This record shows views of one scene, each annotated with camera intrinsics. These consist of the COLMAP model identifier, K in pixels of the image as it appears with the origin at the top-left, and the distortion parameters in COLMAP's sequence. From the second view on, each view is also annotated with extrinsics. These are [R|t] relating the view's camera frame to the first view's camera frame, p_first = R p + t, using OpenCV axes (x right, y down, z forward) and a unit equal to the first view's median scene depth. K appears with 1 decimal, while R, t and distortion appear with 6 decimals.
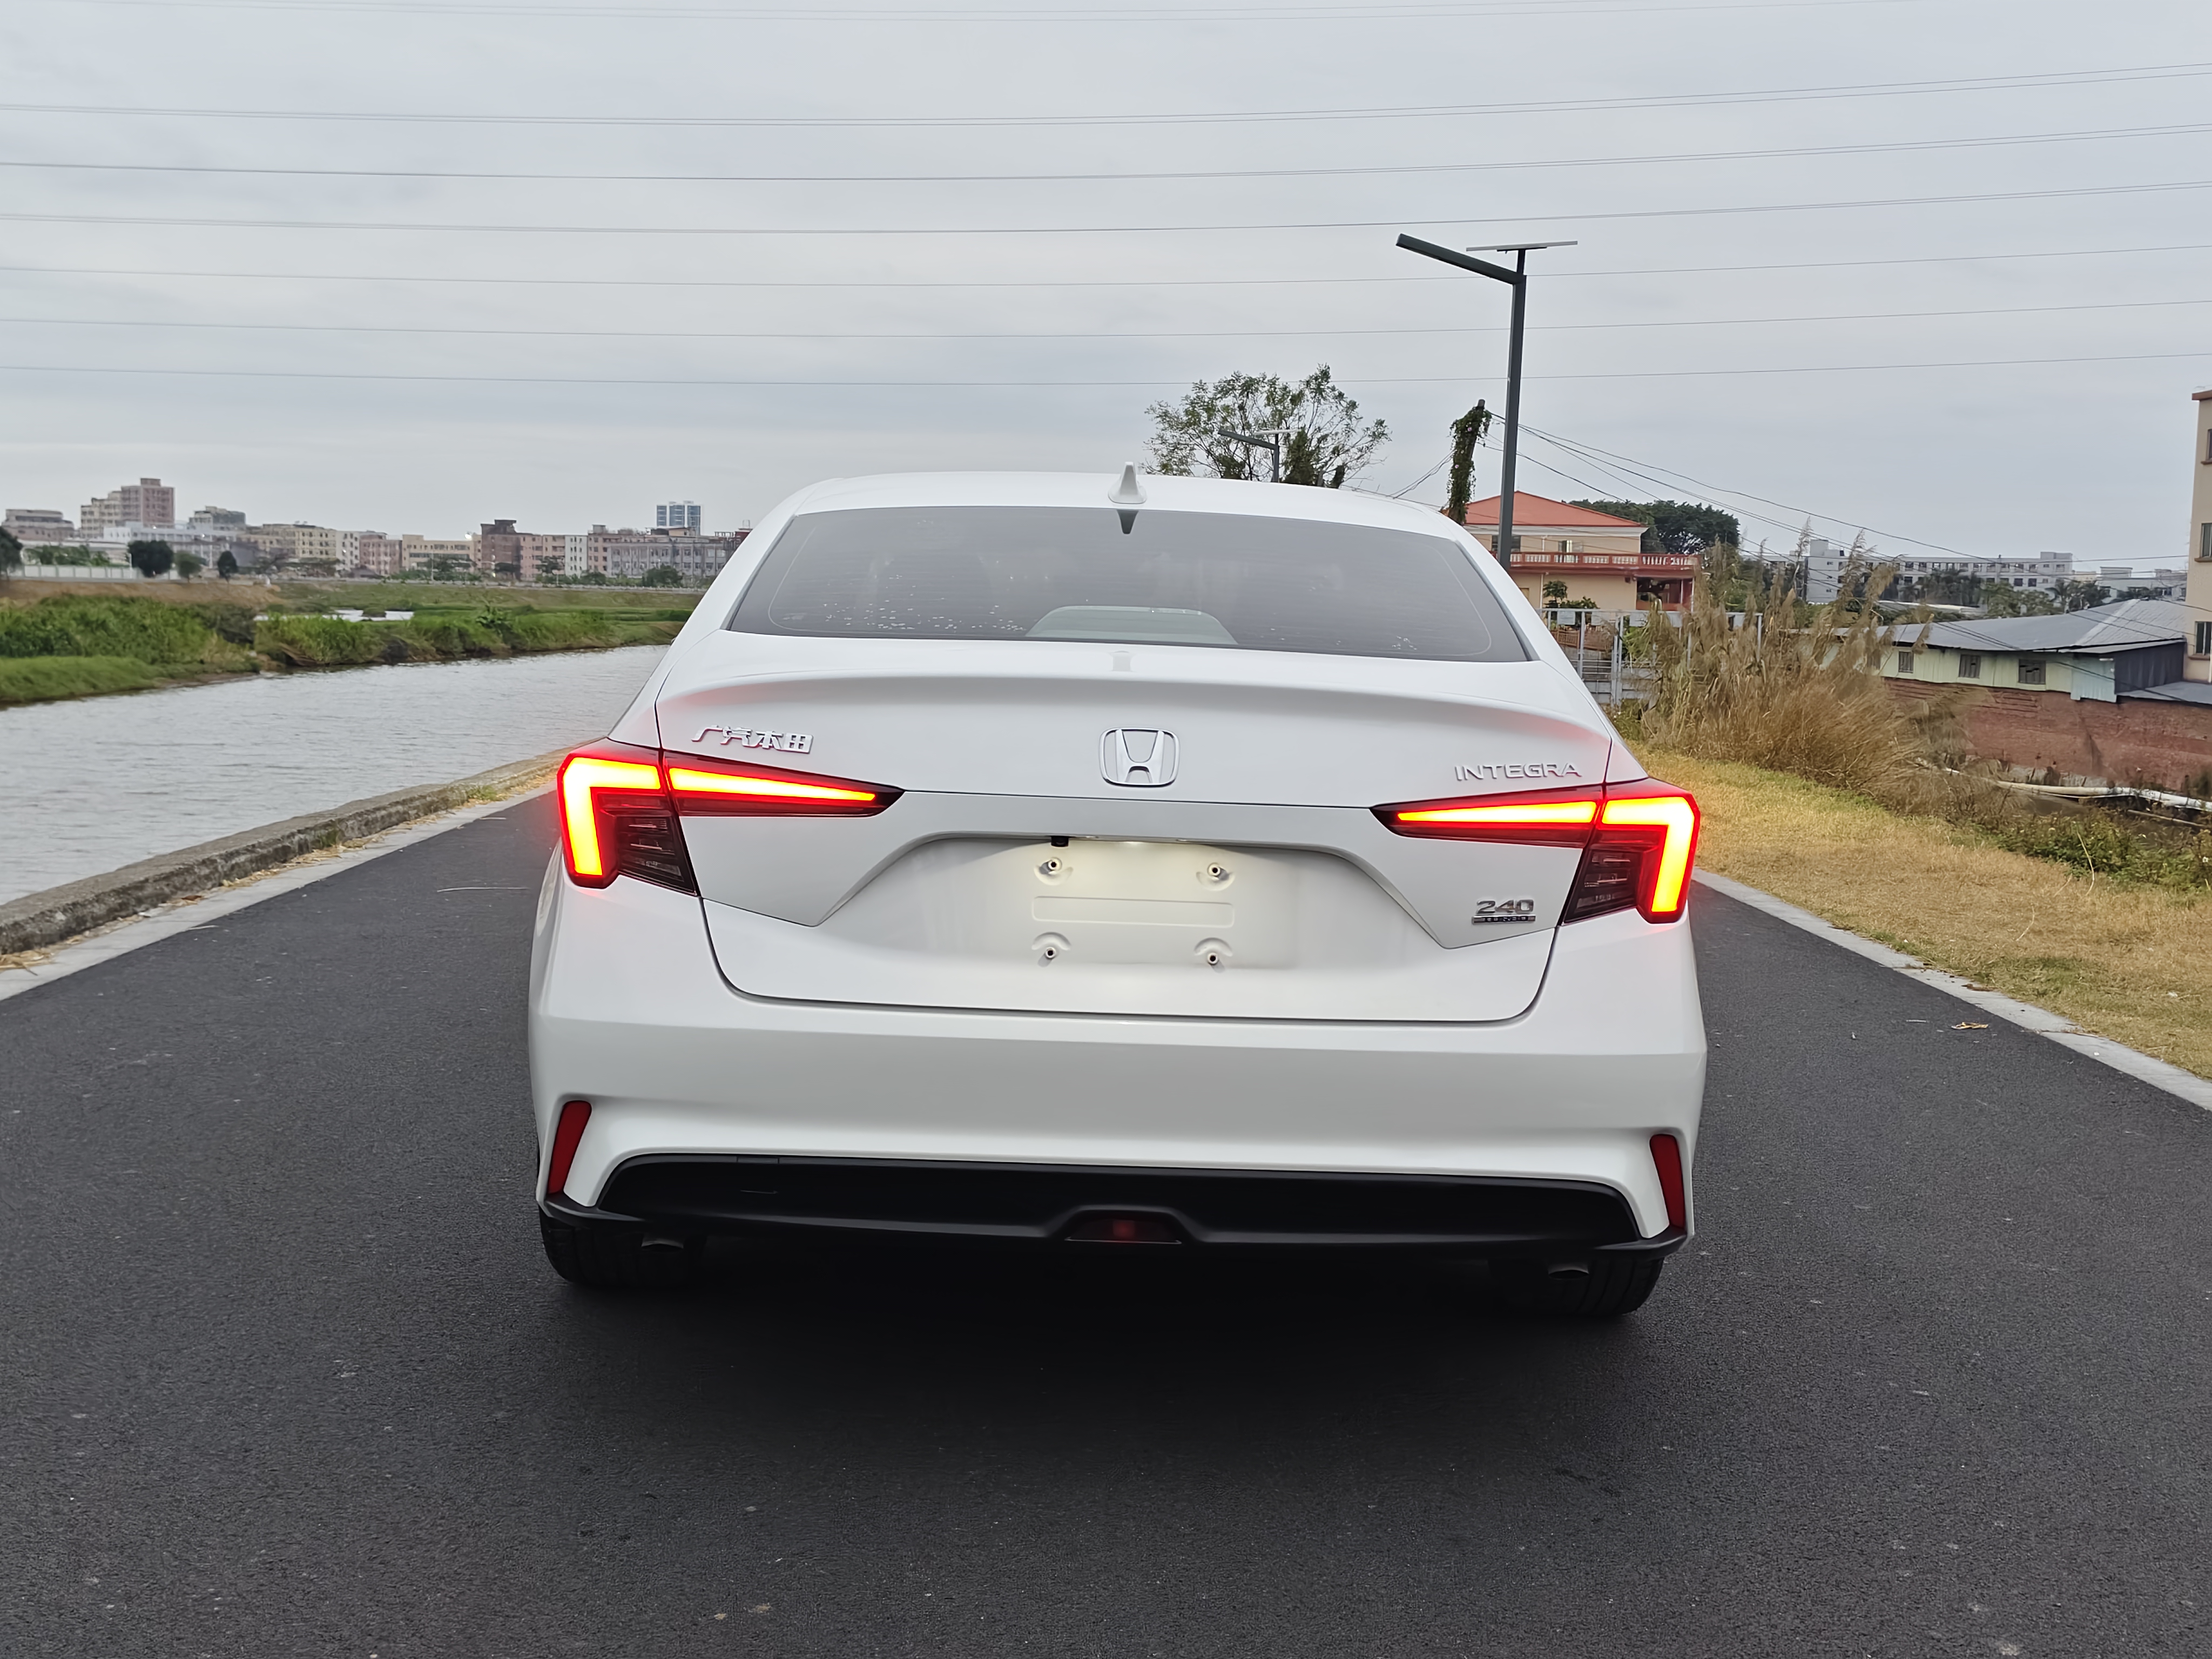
lens RADIAL K [[2383.9, 0, 1124.9], [0, 2383.9, 828.8], [0, 0, 1]] dist [0.071263, 0.006124]
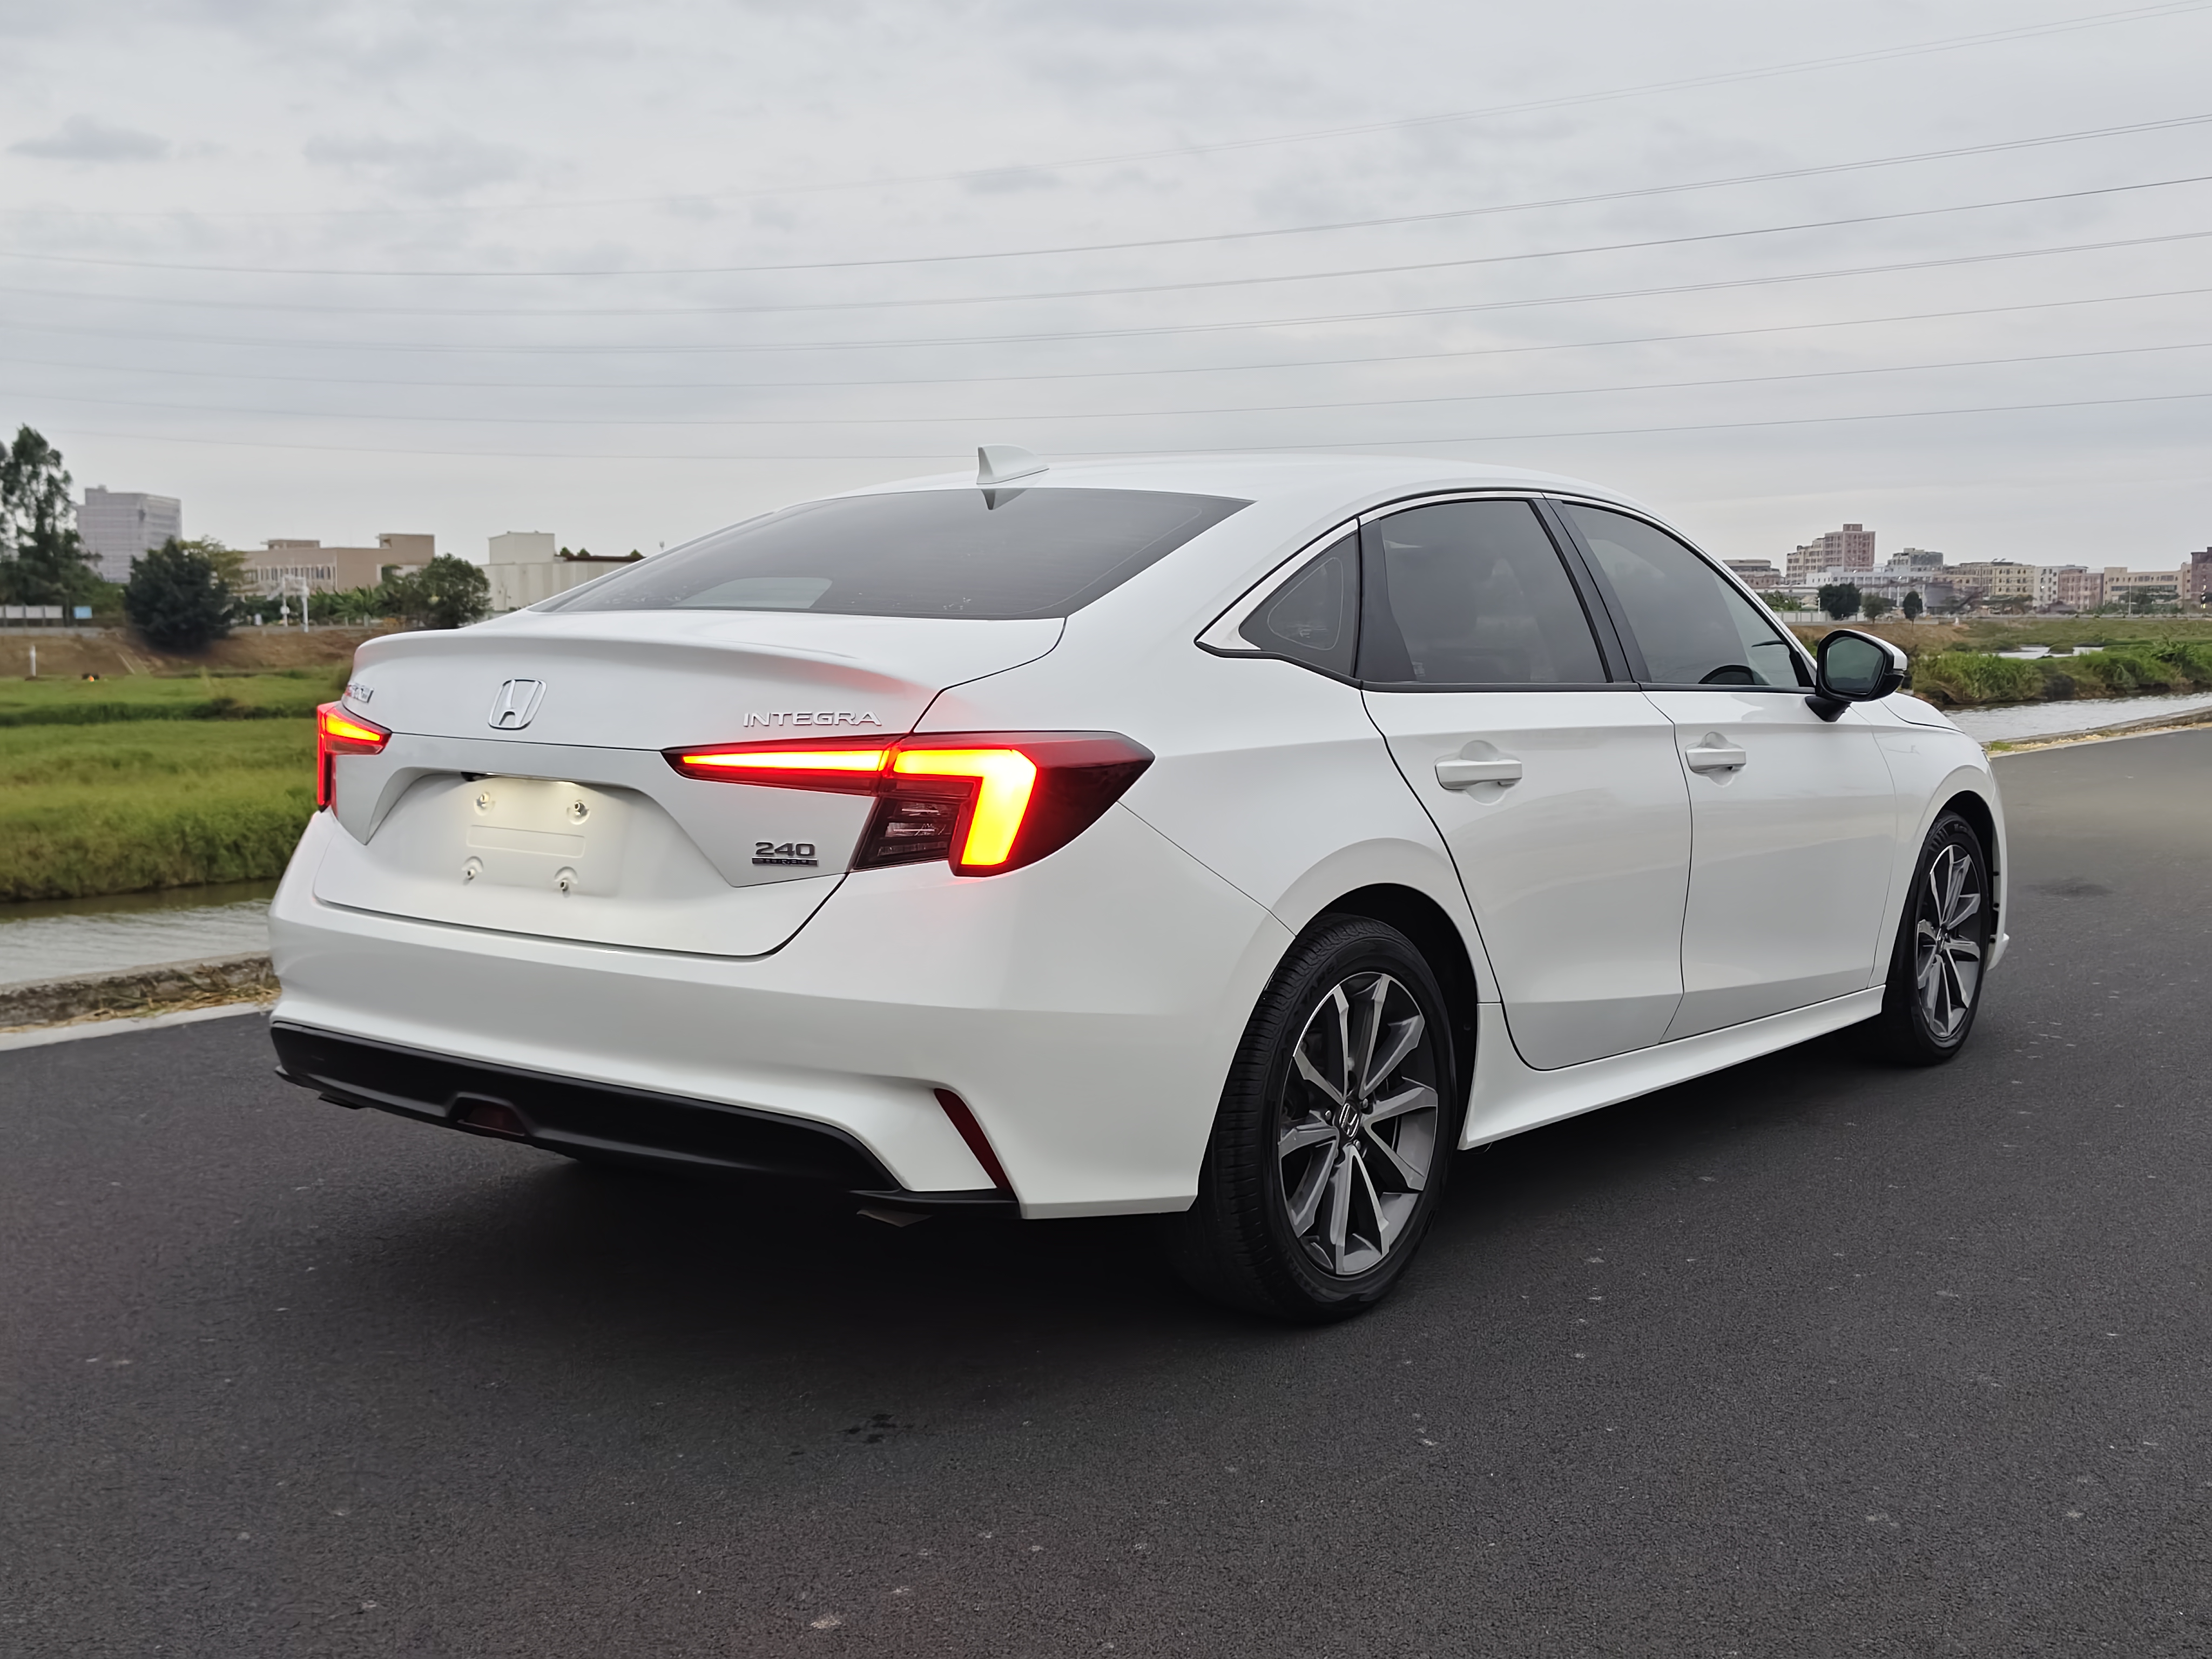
lens RADIAL K [[2409.8, 0, 1106.0], [0, 2409.8, 829.5], [0, 0, 1]] dist [0.031330, -0.006955]
pose [[0.780361, 0.027366, -0.624730, 0.905422], [-0.037373, 0.999297, -0.002909, 0.021561], [0.624212, 0.025618, 0.780835, 0.267855]]
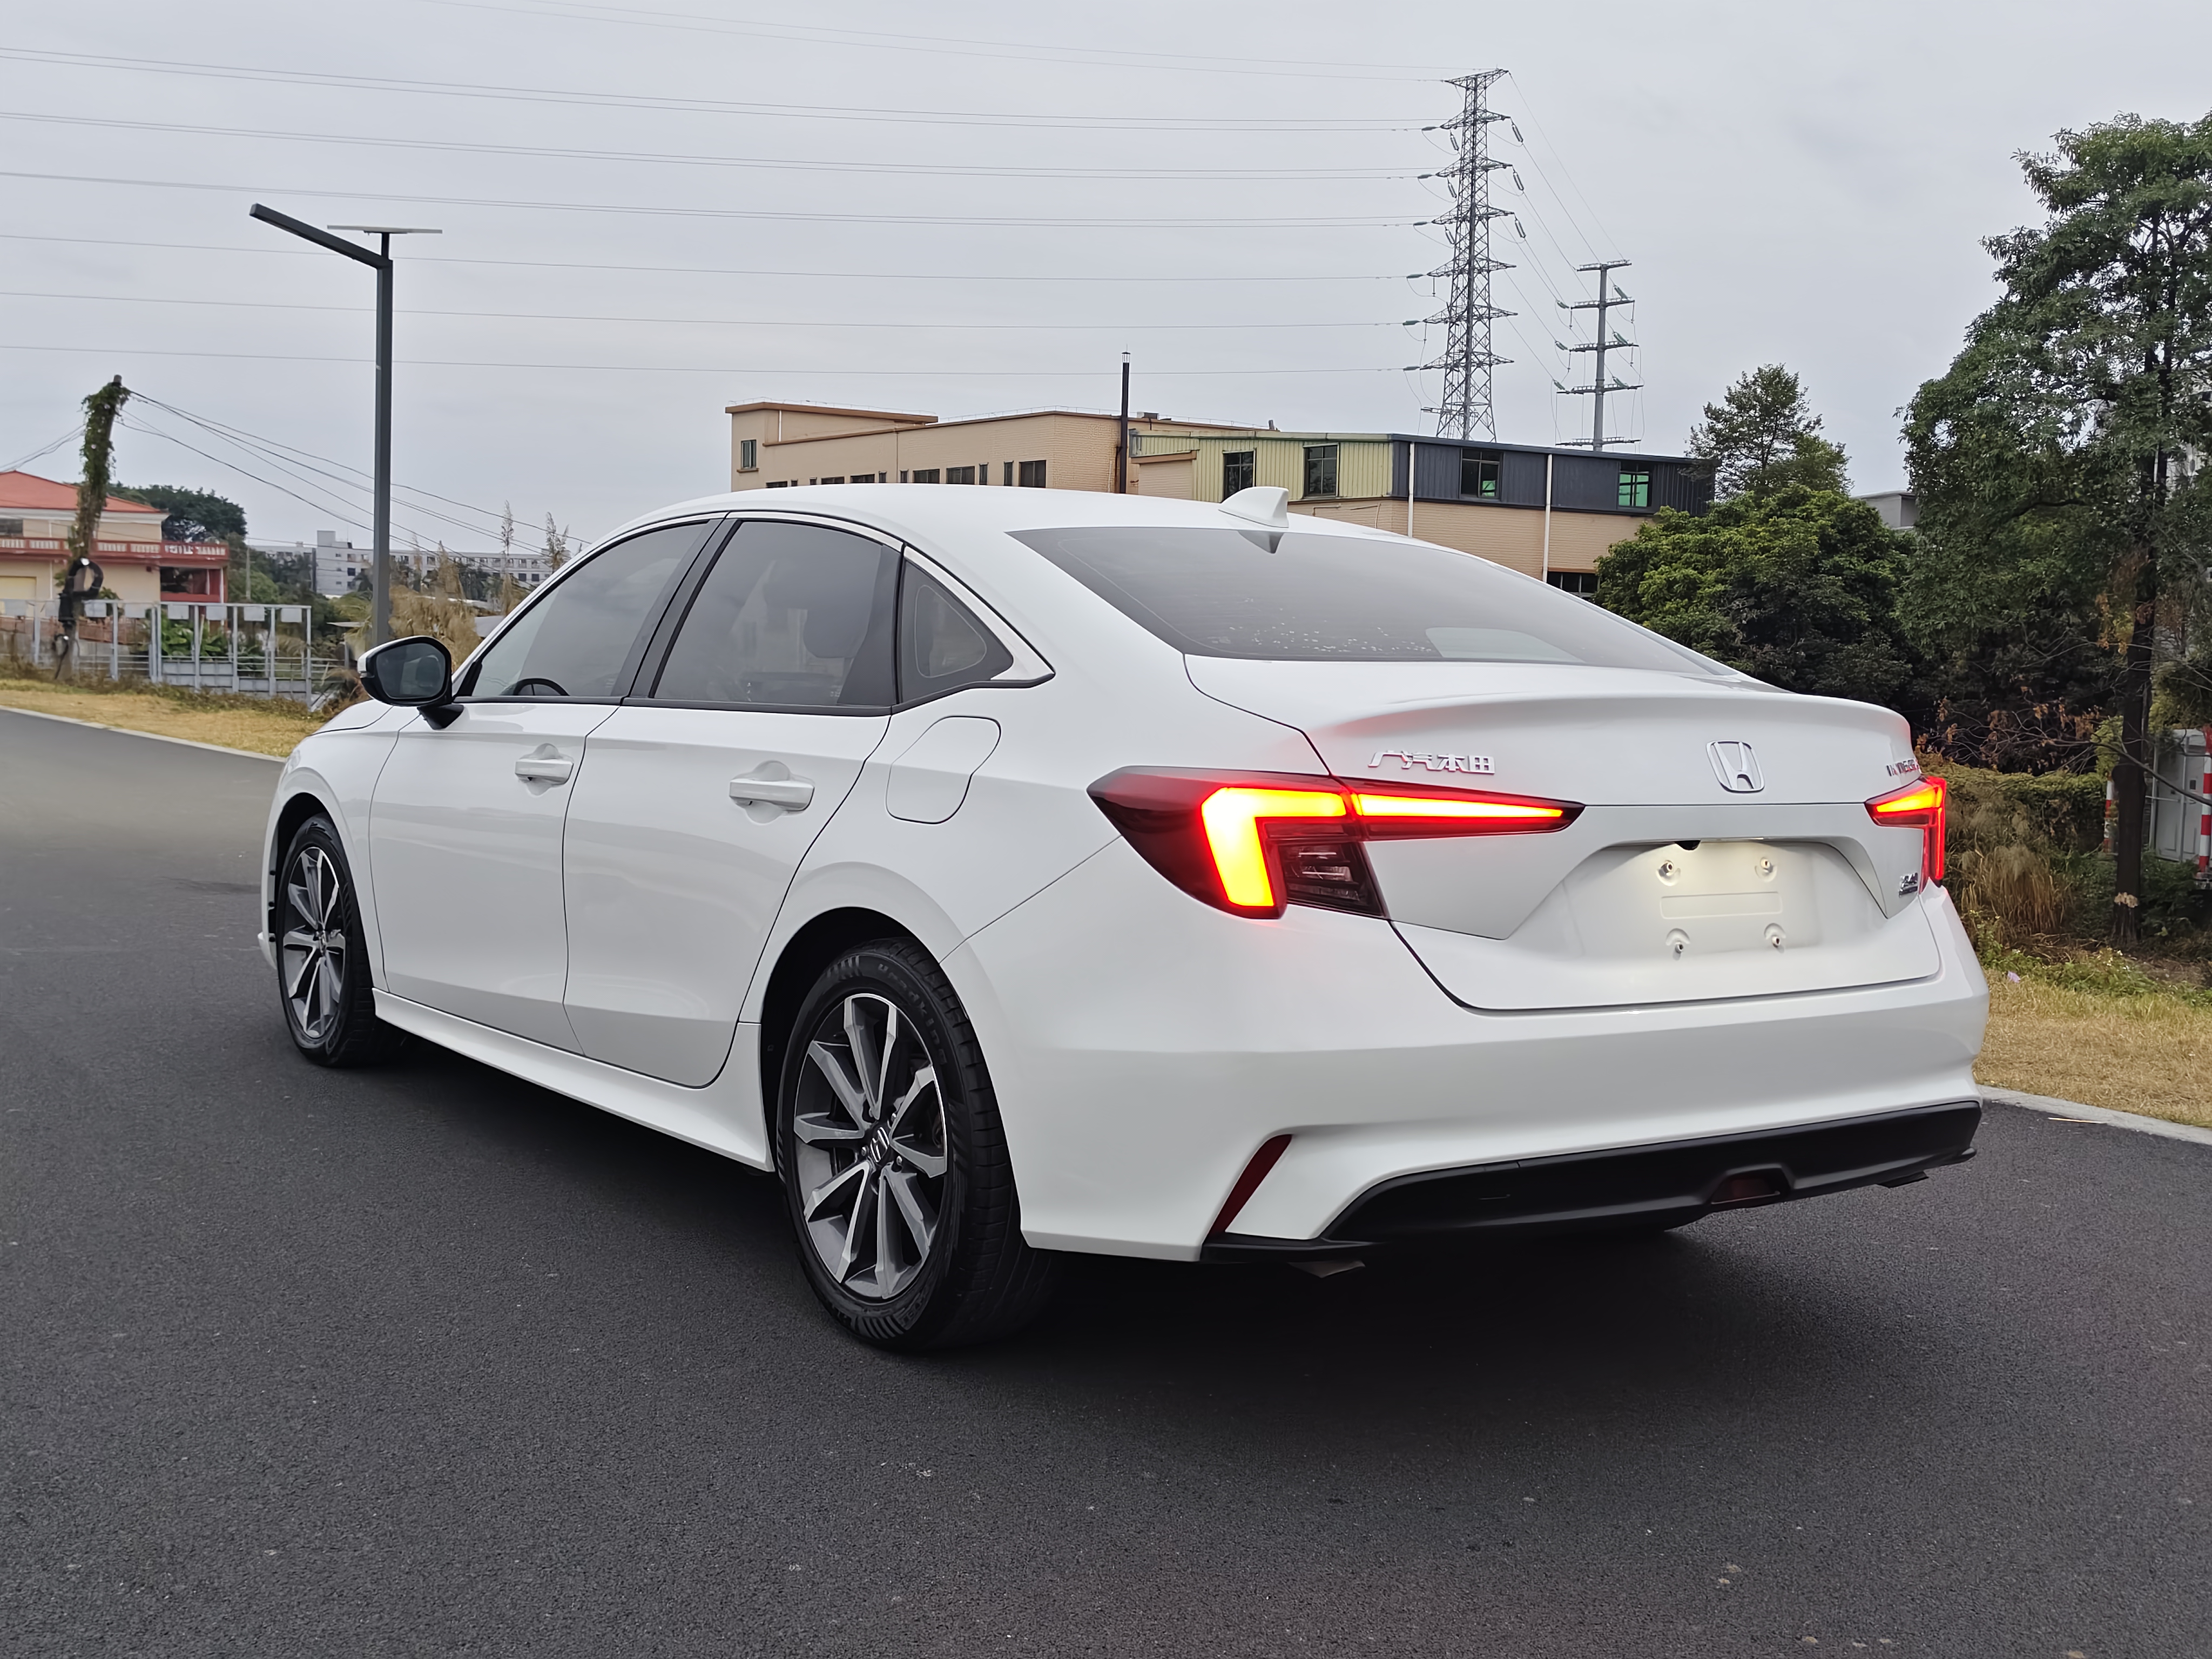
lens RADIAL K [[2409.8, 0, 1106.0], [0, 2409.8, 829.5], [0, 0, 1]] dist [0.031330, -0.006955]
pose [[0.833092, -0.049637, 0.550903, -0.831010], [0.048190, 0.998692, 0.017109, -0.032745], [-0.551032, 0.012295, 0.834394, 0.207449]]
